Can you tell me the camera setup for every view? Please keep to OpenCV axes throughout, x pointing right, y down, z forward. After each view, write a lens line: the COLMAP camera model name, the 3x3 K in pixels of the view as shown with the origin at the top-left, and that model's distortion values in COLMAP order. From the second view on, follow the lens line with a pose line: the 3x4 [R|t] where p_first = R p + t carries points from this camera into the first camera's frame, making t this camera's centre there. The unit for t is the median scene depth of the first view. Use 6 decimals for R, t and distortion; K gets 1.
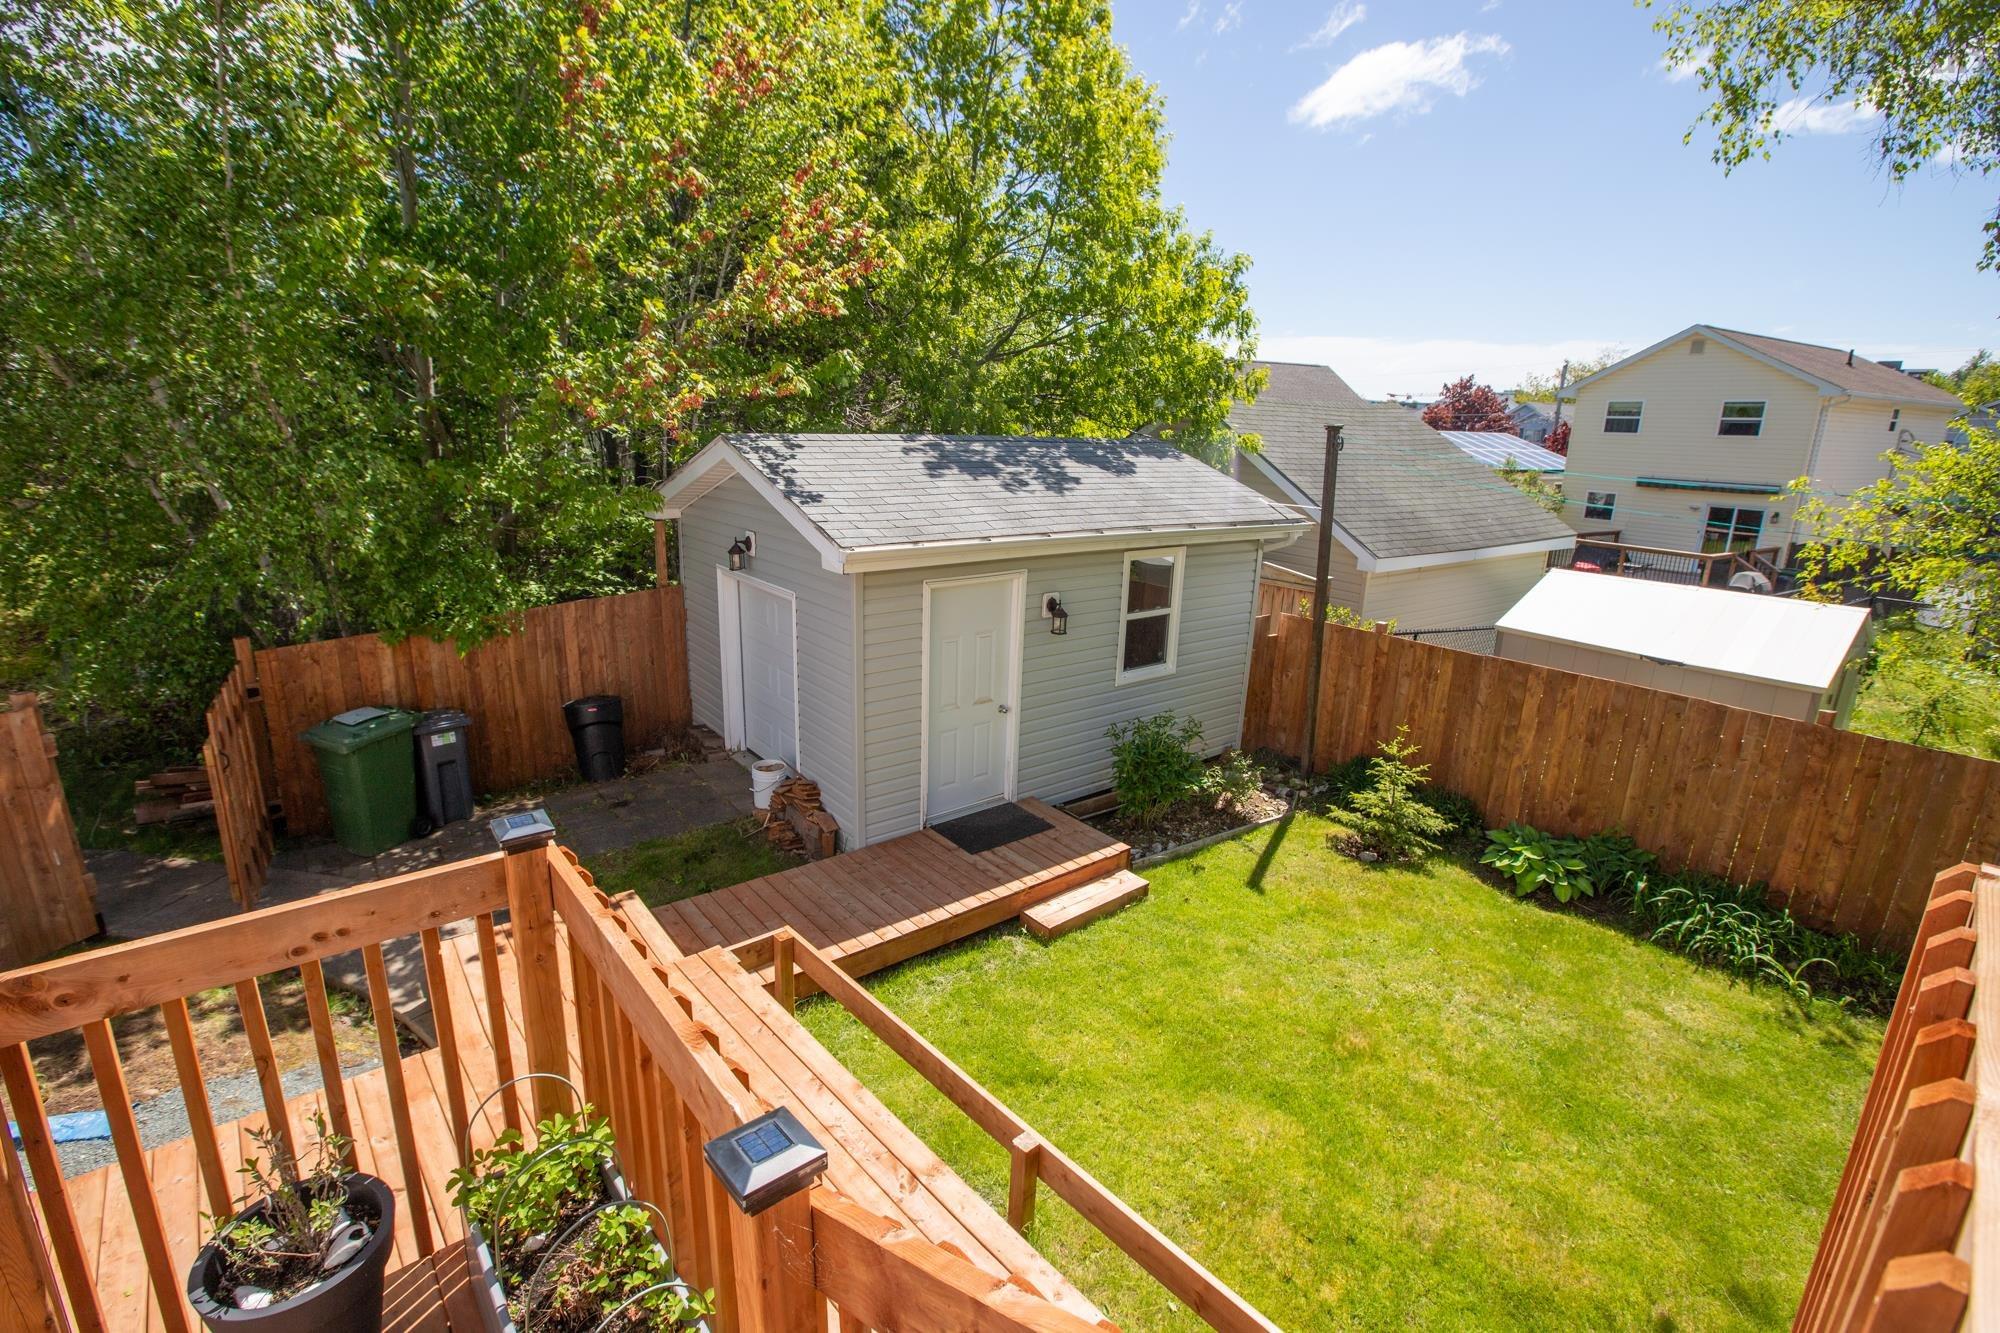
lens RADIAL K [[909.9, 0, 991.1], [0, 909.9, 663.3], [0, 0, 1]] dist [-0.026421, 0.001106]
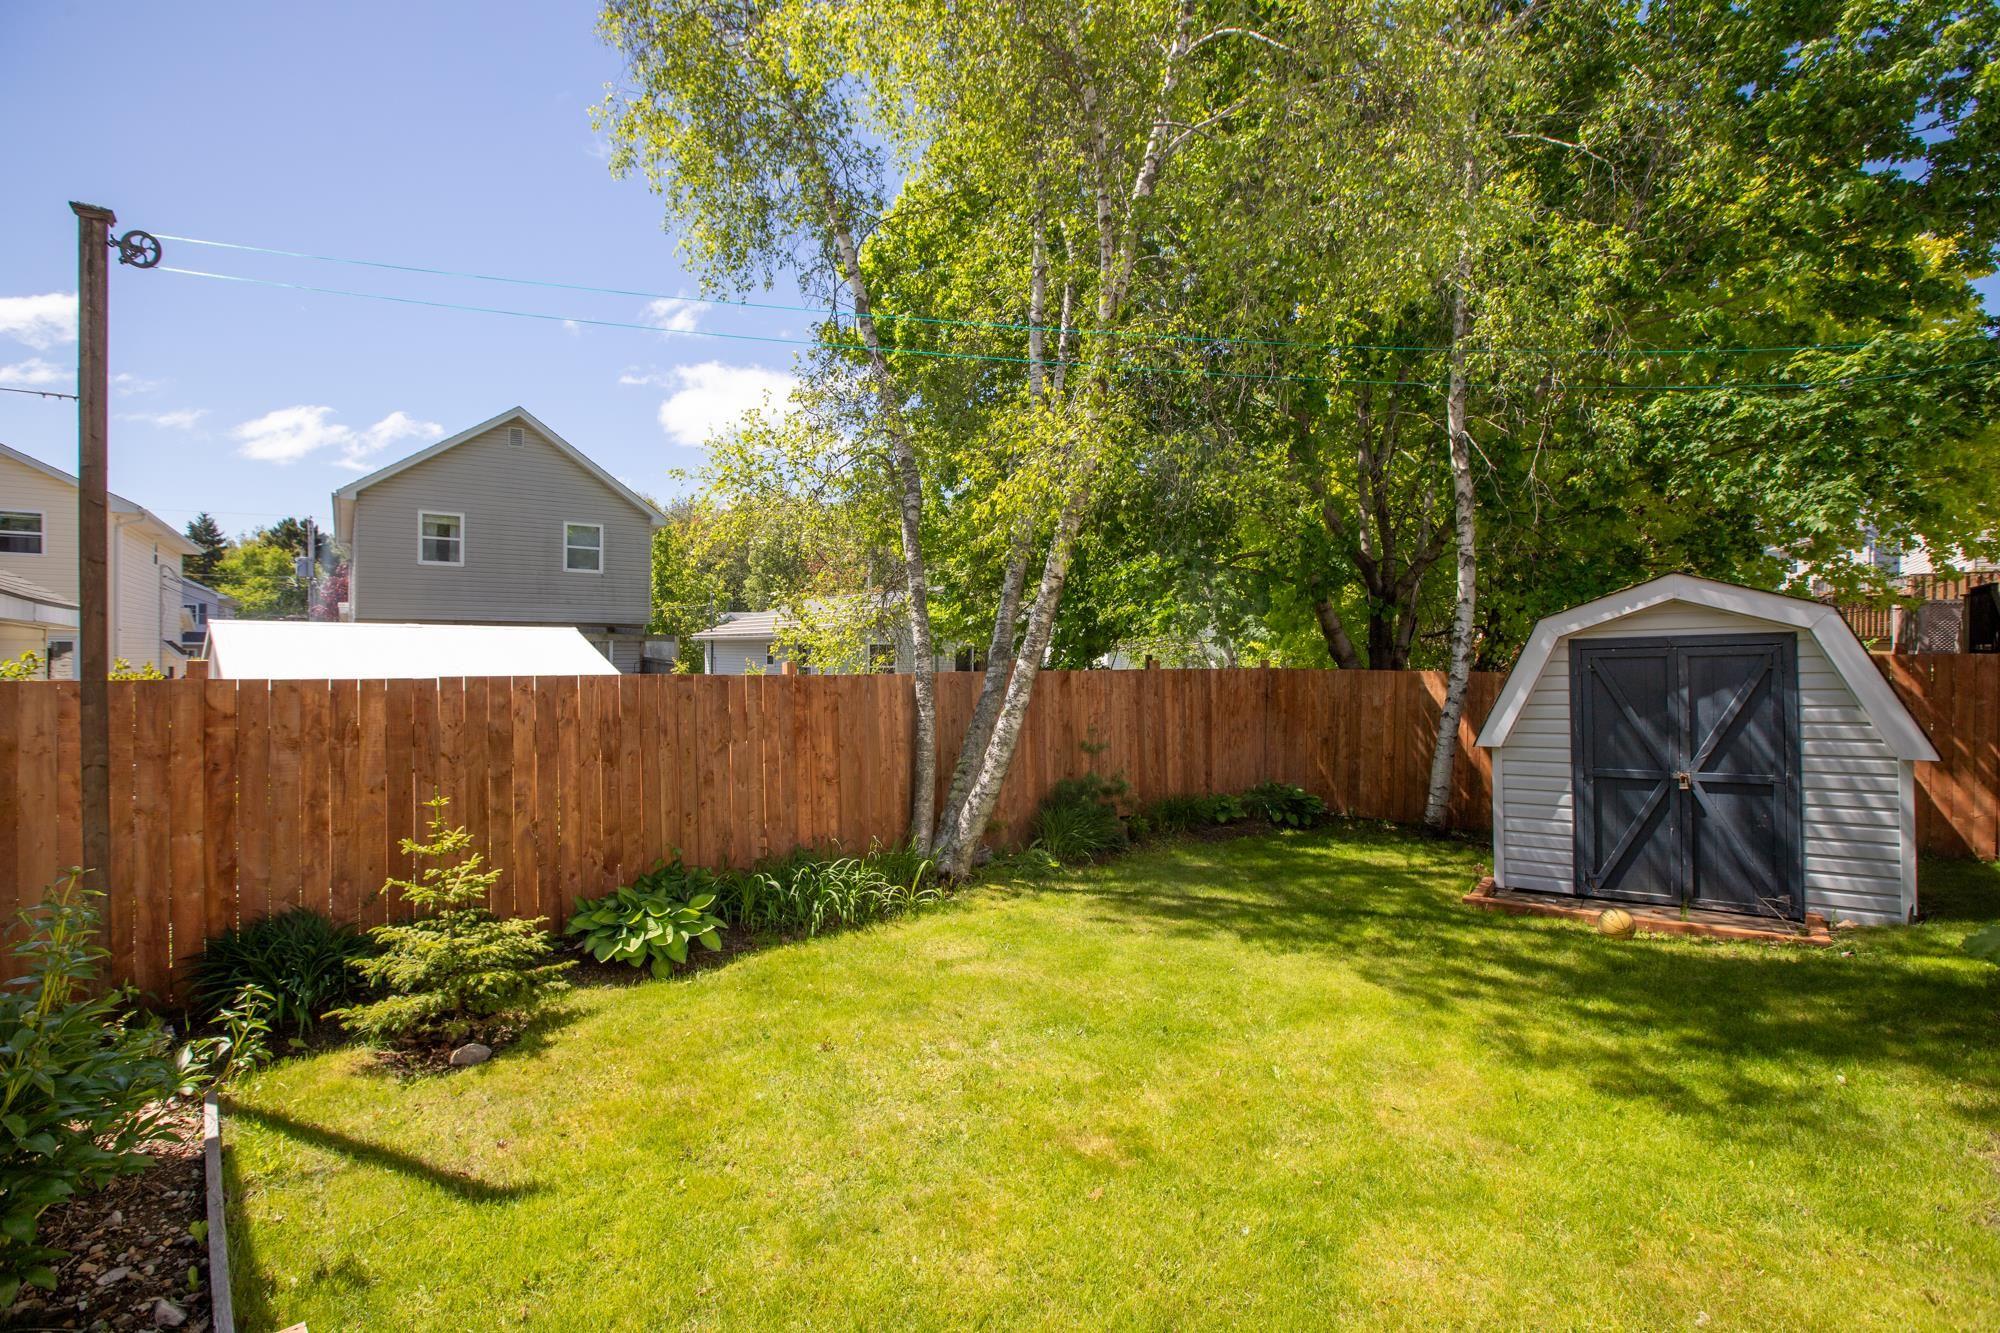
lens RADIAL K [[909.9, 0, 991.1], [0, 909.9, 663.3], [0, 0, 1]] dist [-0.026421, 0.001106]
pose [[-0.086488, -0.037196, 0.995558, -0.124186], [0.246415, 0.967454, 0.057553, 0.046116], [-0.965298, 0.250298, -0.074507, 0.767134]]
